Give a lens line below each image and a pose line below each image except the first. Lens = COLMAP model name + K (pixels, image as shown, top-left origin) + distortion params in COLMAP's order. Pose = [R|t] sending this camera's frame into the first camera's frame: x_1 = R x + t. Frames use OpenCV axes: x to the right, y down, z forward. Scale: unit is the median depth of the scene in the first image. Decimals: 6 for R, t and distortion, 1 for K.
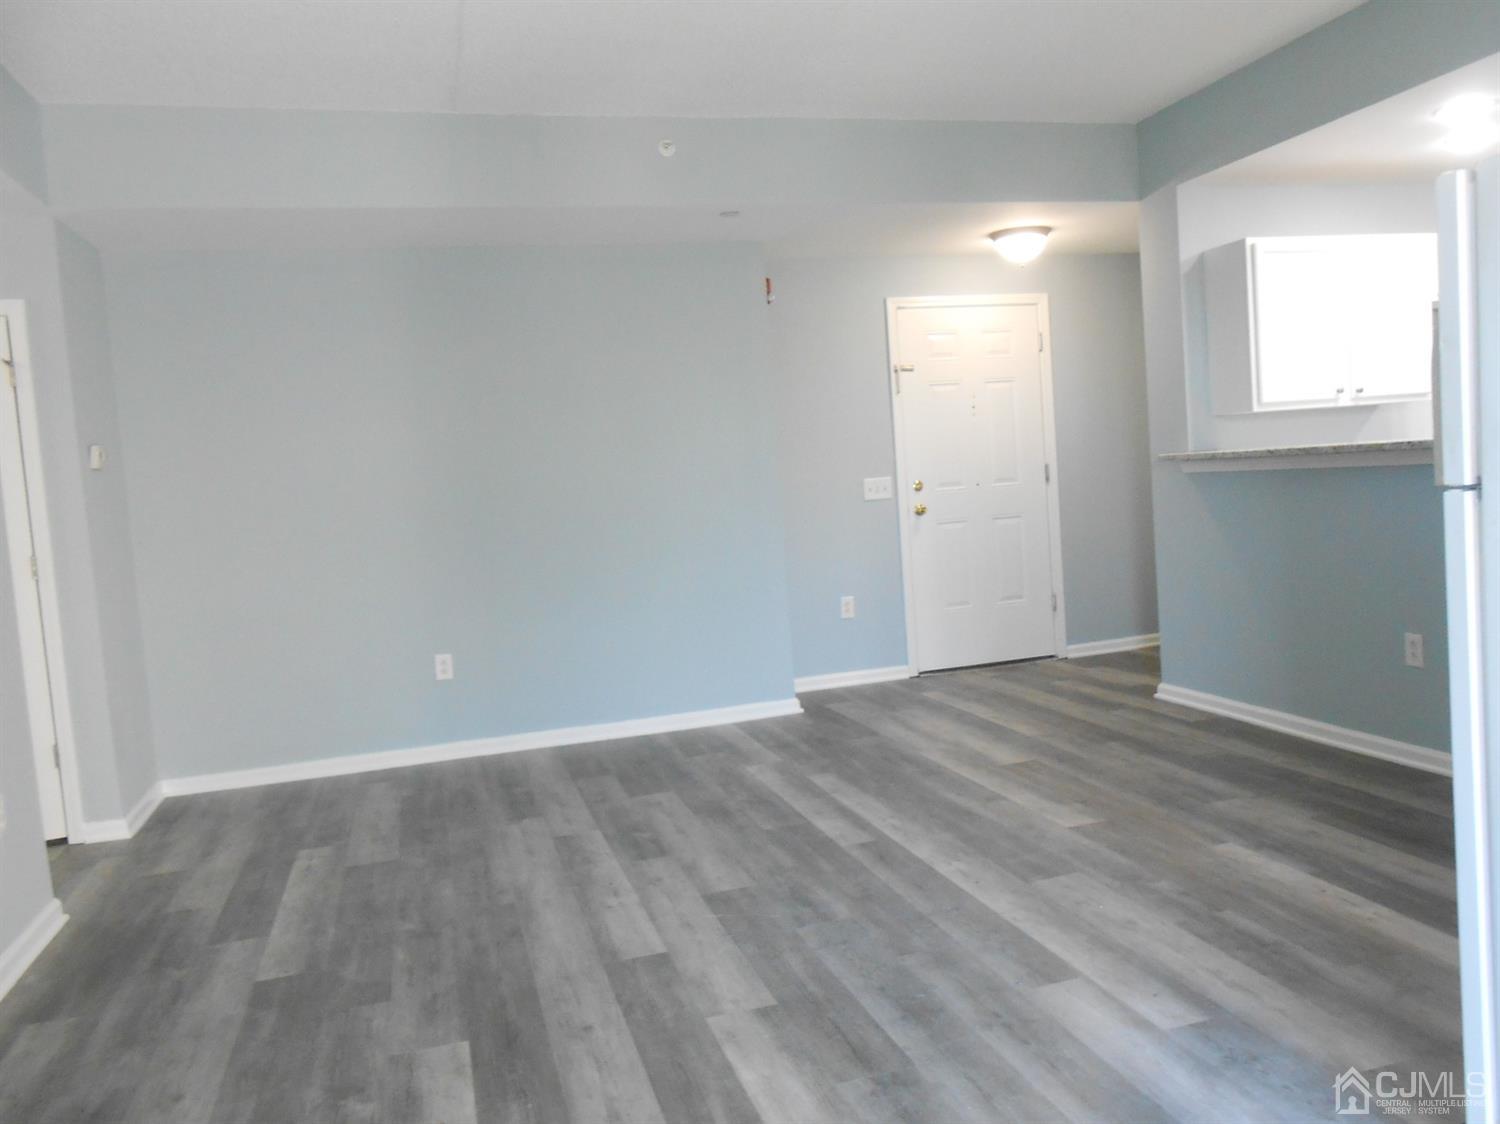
lens RADIAL K [[1158.8, 0, 741.7], [0, 1158.8, 562.6], [0, 0, 1]] dist [-0.057731, 0.079014]
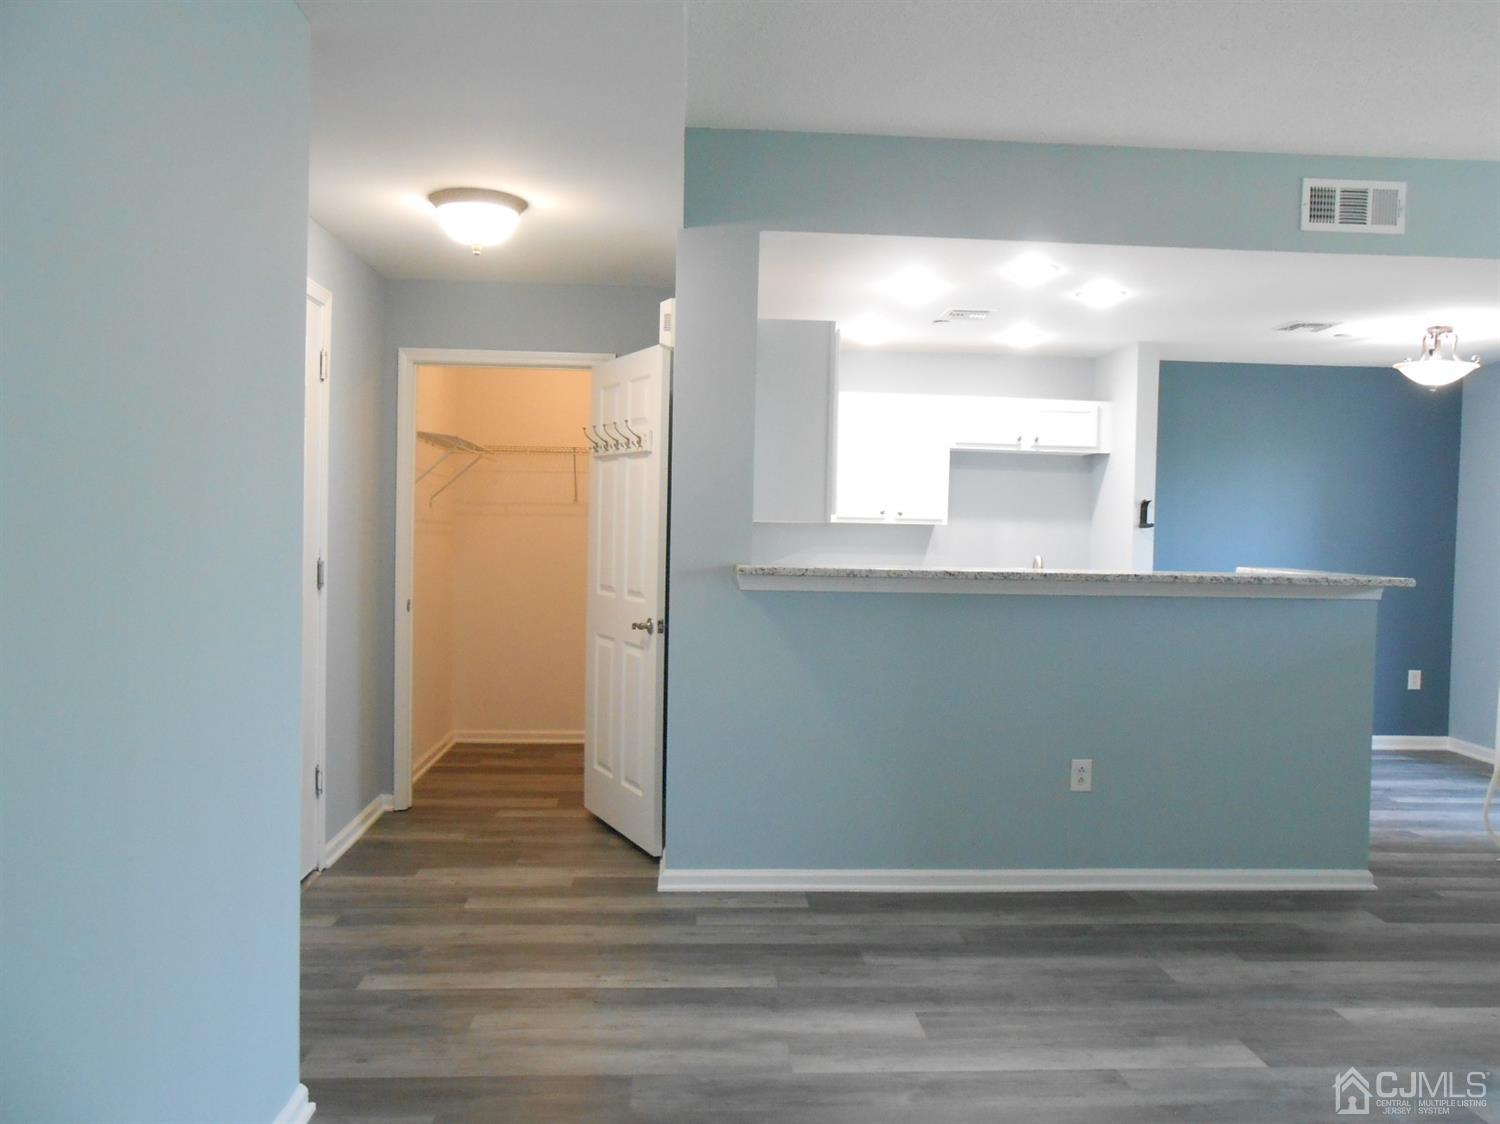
lens RADIAL K [[1158.8, 0, 741.7], [0, 1158.8, 562.6], [0, 0, 1]] dist [-0.057731, 0.079014]
pose [[0.200476, 0.060841, 0.977808, -0.468228], [0.036167, 0.996930, -0.069446, -0.050534], [-0.979031, 0.049287, 0.197660, 1.022918]]
